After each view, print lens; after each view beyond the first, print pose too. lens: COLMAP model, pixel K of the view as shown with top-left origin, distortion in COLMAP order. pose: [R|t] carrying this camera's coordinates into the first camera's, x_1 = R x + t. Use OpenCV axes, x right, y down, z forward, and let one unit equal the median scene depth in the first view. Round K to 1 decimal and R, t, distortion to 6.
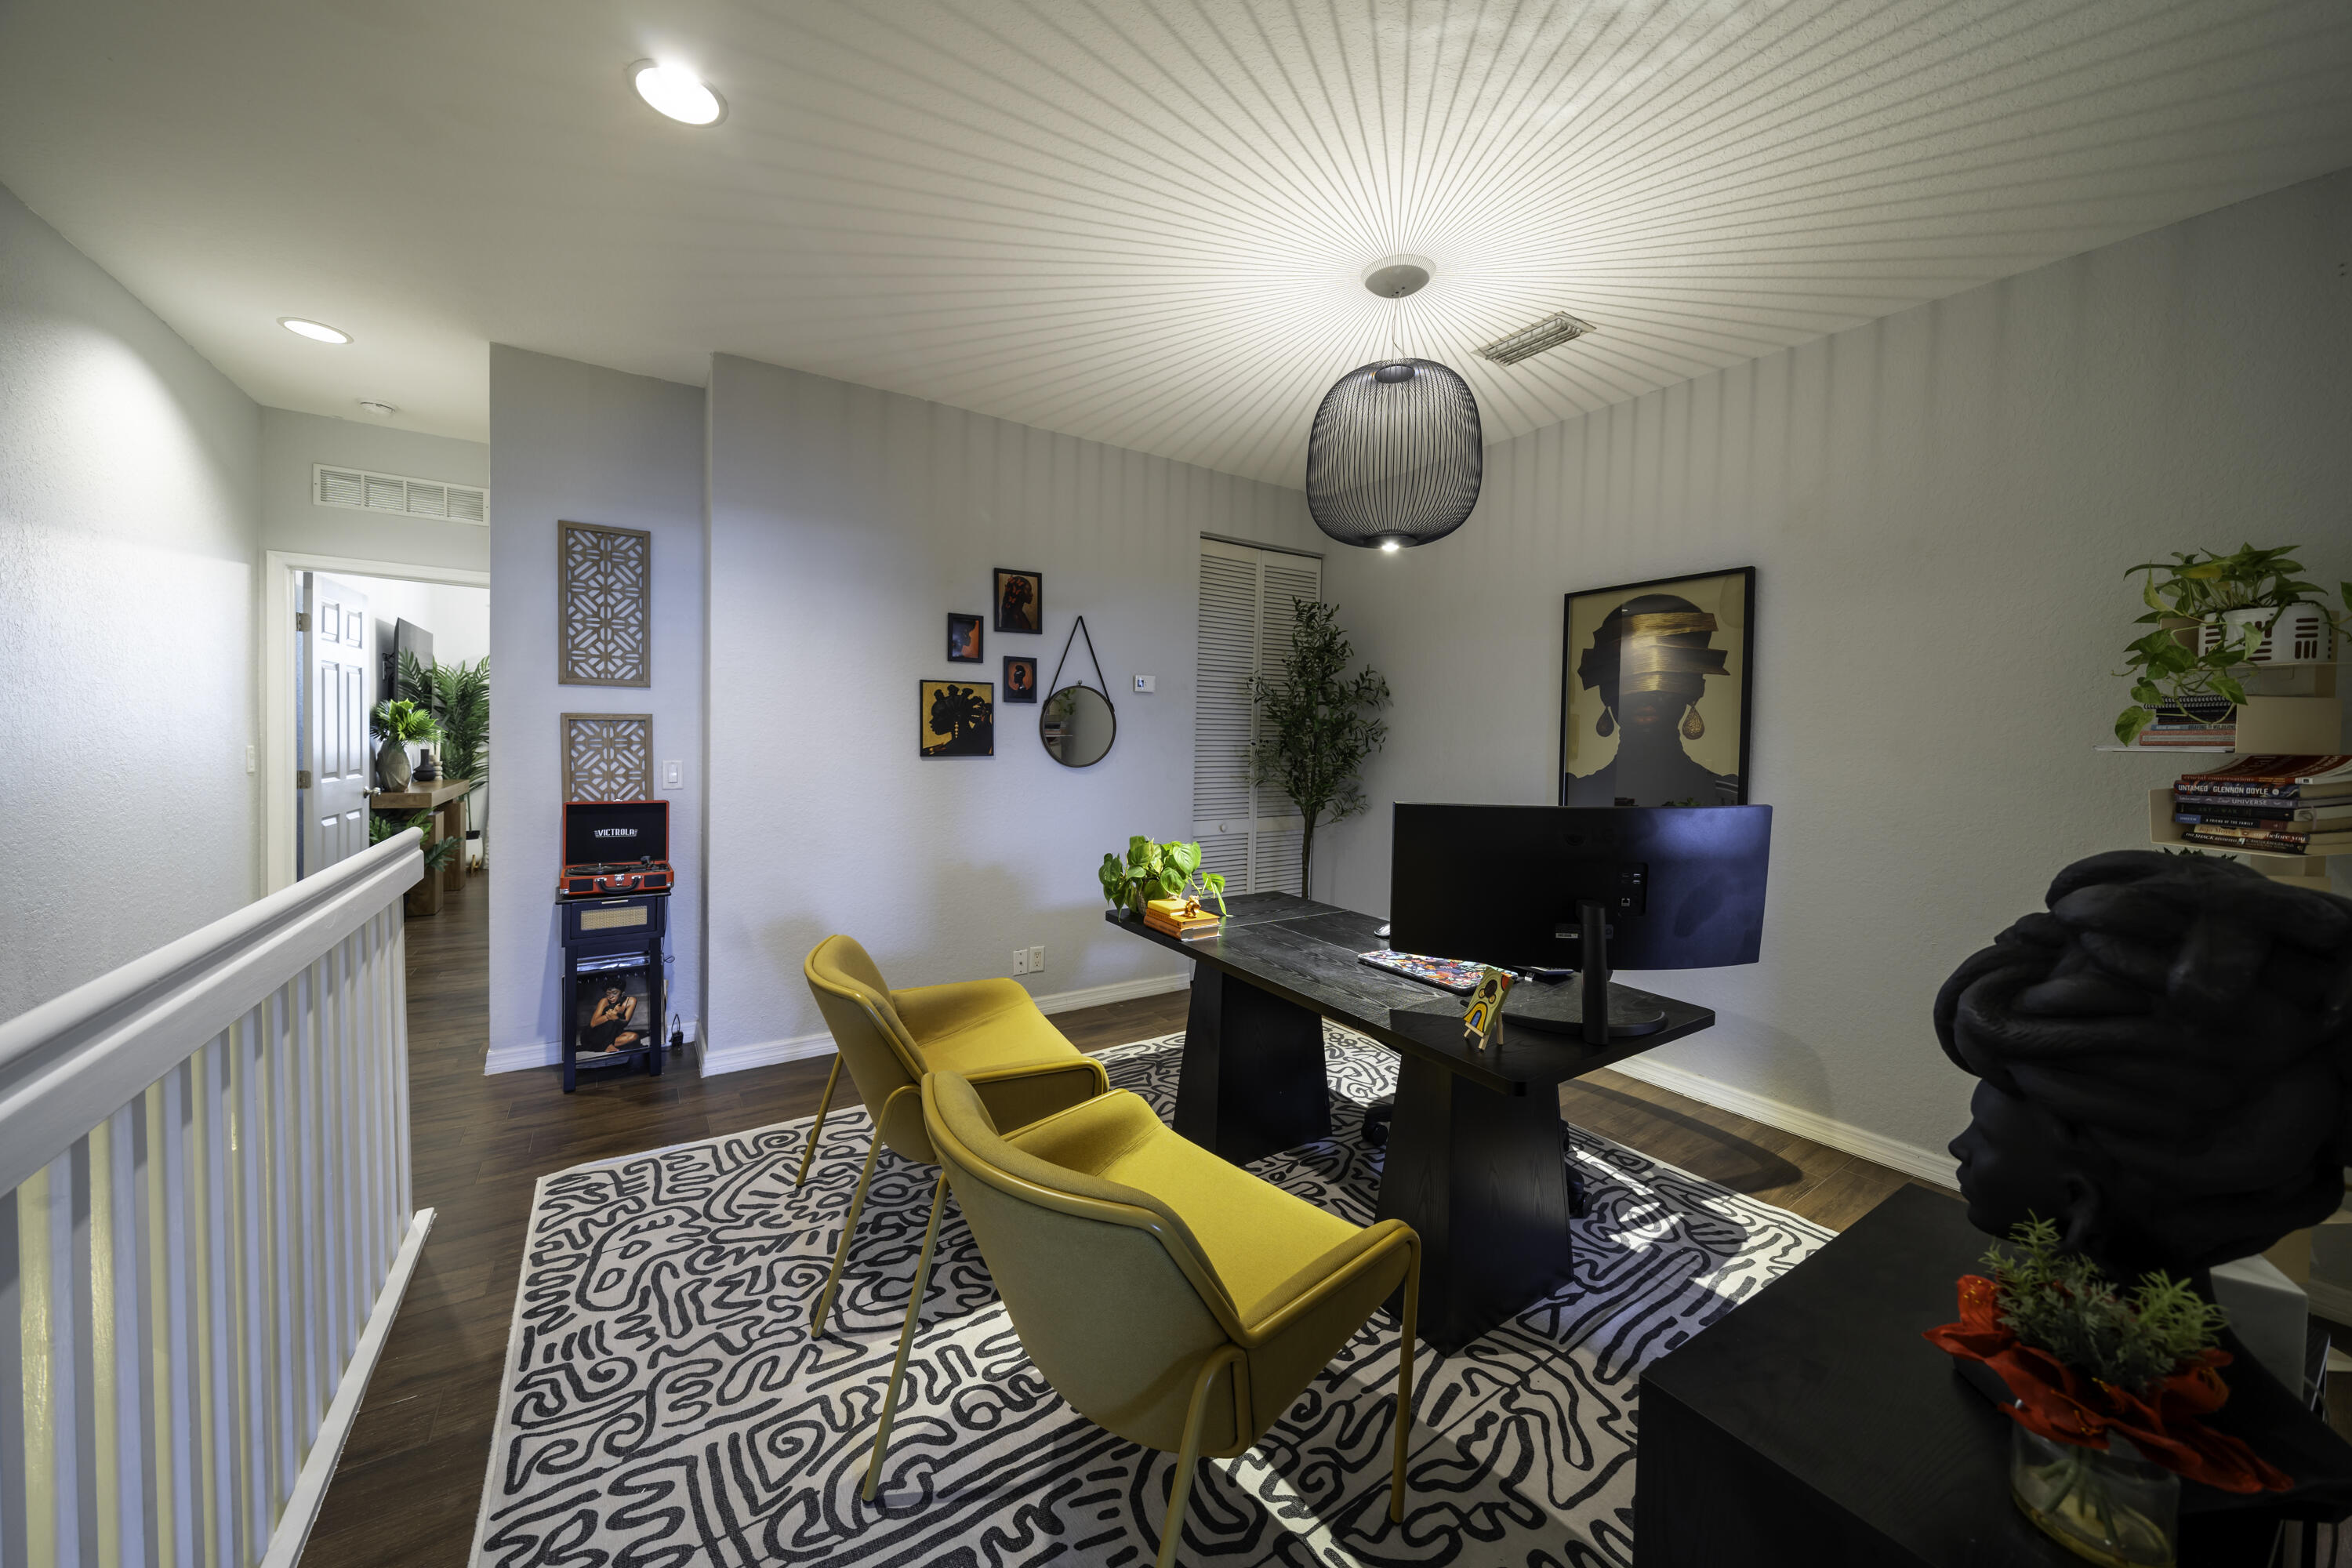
lens RADIAL K [[818.6, 0, 1183.1], [0, 818.6, 760.7], [0, 0, 1]] dist [-0.003926, -0.001244]
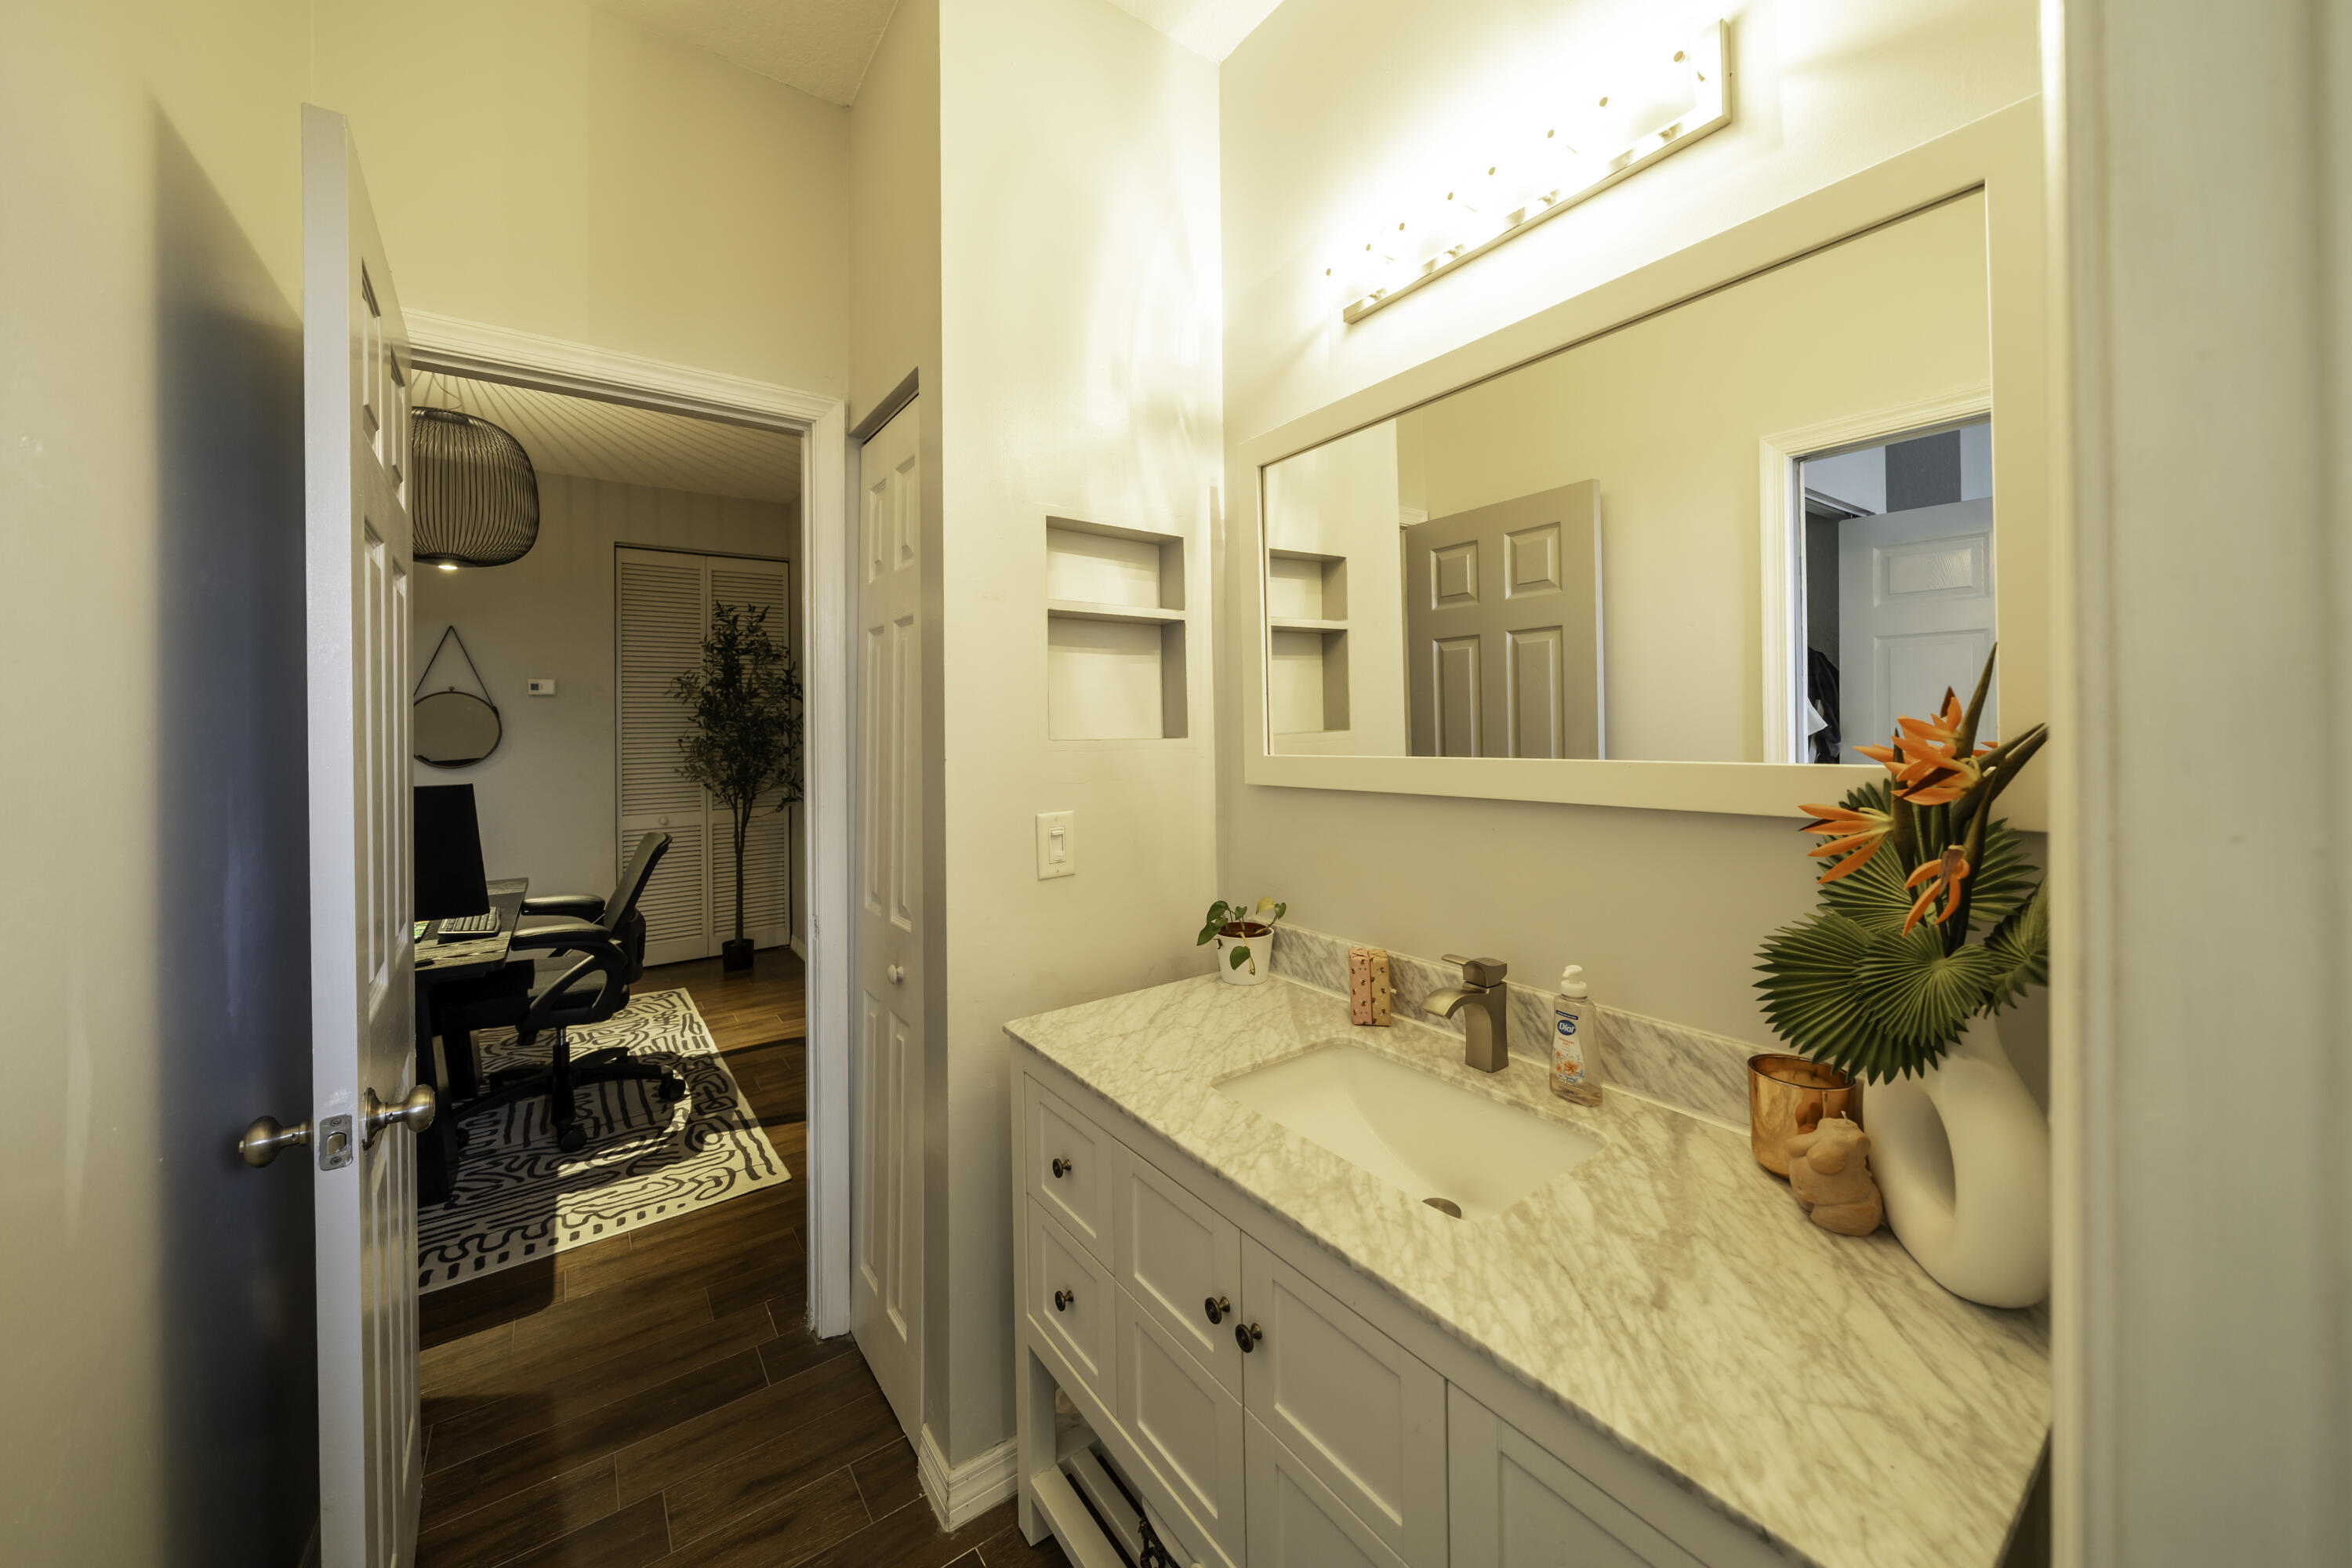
lens RADIAL K [[847.0, 0, 1193.6], [0, 847.0, 726.7], [0, 0, 1]] dist [0.000131, 0.000012]
pose [[0.998663, -0.032109, 0.040500, 0.993253], [0.033335, 0.998995, -0.029968, 0.025216], [-0.039497, 0.031278, 0.998730, -0.169879]]
